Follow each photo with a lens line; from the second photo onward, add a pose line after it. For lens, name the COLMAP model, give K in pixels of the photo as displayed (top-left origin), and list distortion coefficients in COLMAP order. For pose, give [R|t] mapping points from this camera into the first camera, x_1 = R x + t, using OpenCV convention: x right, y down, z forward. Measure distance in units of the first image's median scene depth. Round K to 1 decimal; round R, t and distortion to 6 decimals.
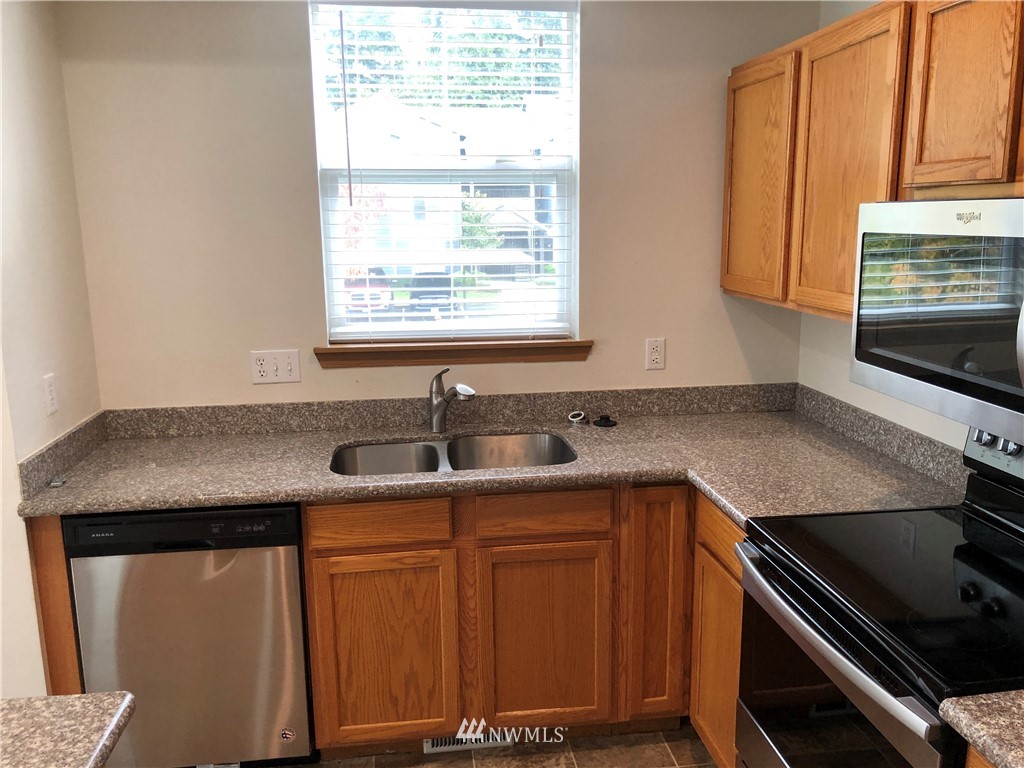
lens RADIAL K [[824.0, 0, 511.3], [0, 824.0, 383.6], [0, 0, 1]] dist [0.033830, -0.047728]
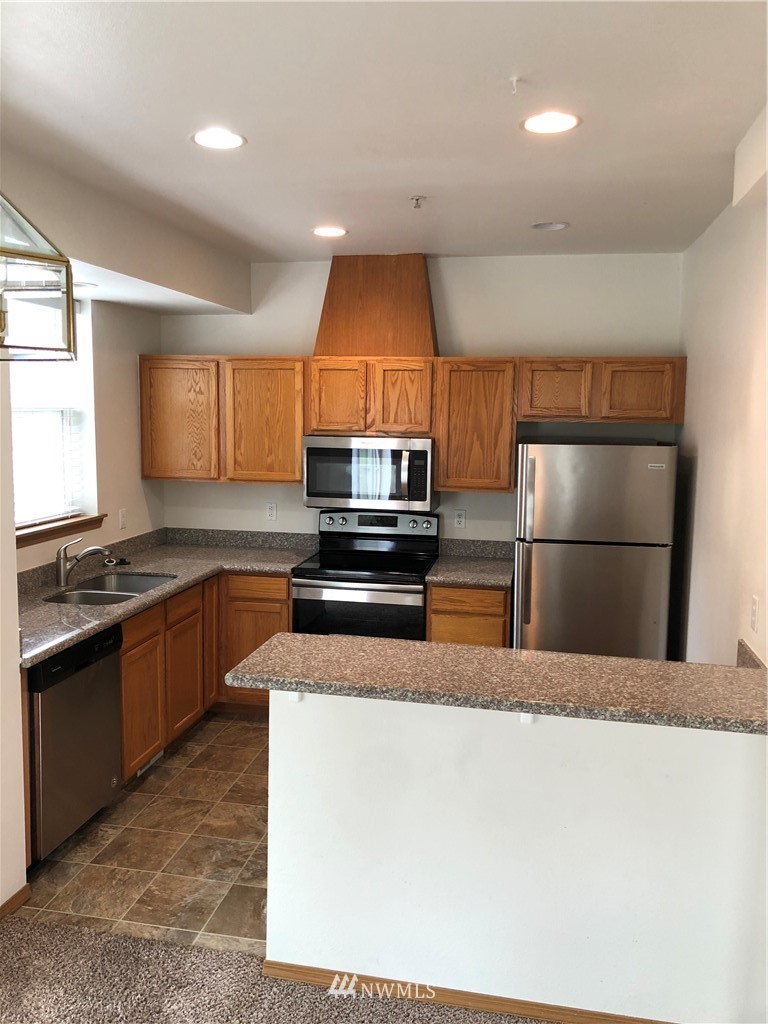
lens RADIAL K [[824.0, 0, 383.8], [0, 824.0, 509.9], [0, 0, 1]] dist [0.033830, -0.047728]
pose [[0.309560, -0.096806, 0.945939, -1.329880], [0.166663, 0.984928, 0.046255, -0.046981], [-0.936160, 0.143335, 0.321028, -0.013669]]
